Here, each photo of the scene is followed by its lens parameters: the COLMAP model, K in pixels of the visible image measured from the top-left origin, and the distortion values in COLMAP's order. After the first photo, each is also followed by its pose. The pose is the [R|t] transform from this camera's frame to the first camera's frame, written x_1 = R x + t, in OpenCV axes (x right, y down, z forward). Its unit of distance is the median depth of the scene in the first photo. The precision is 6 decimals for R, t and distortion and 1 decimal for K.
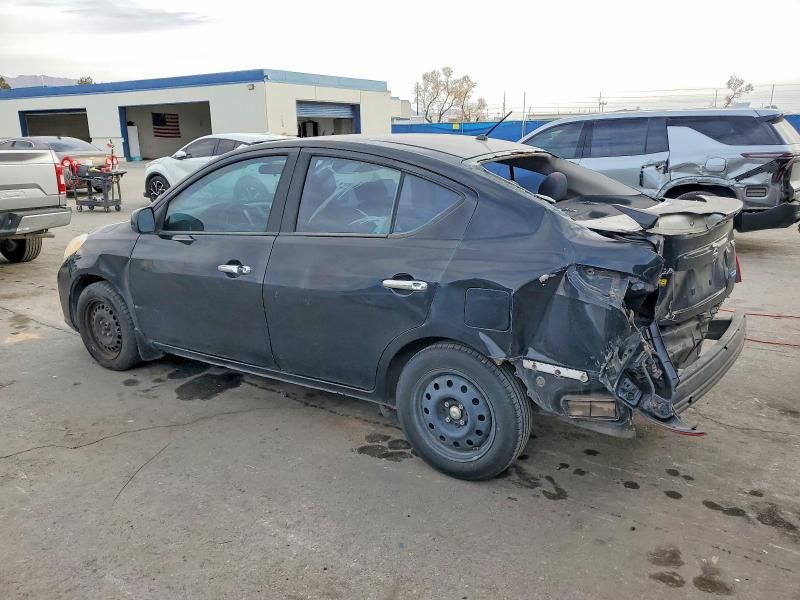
lens RADIAL K [[611.5, 0, 400.0], [0, 611.5, 300.0], [0, 0, 1]] dist [-0.001419, -0.001340]
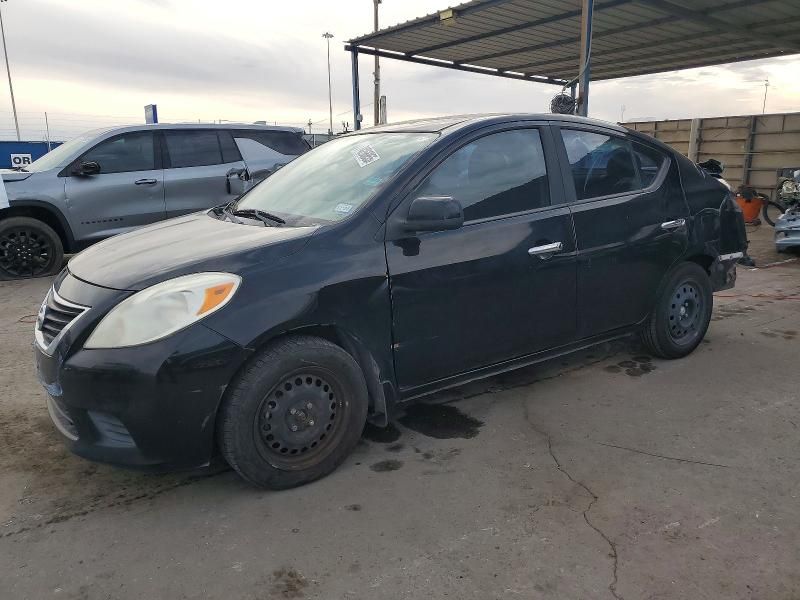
lens RADIAL K [[611.5, 0, 400.0], [0, 611.5, 300.0], [0, 0, 1]] dist [-0.001419, -0.001340]
pose [[0.399607, -0.204451, 0.893596, -1.029463], [0.249325, 0.962303, 0.108675, -0.111801], [-0.882129, 0.179368, 0.435517, 0.689599]]
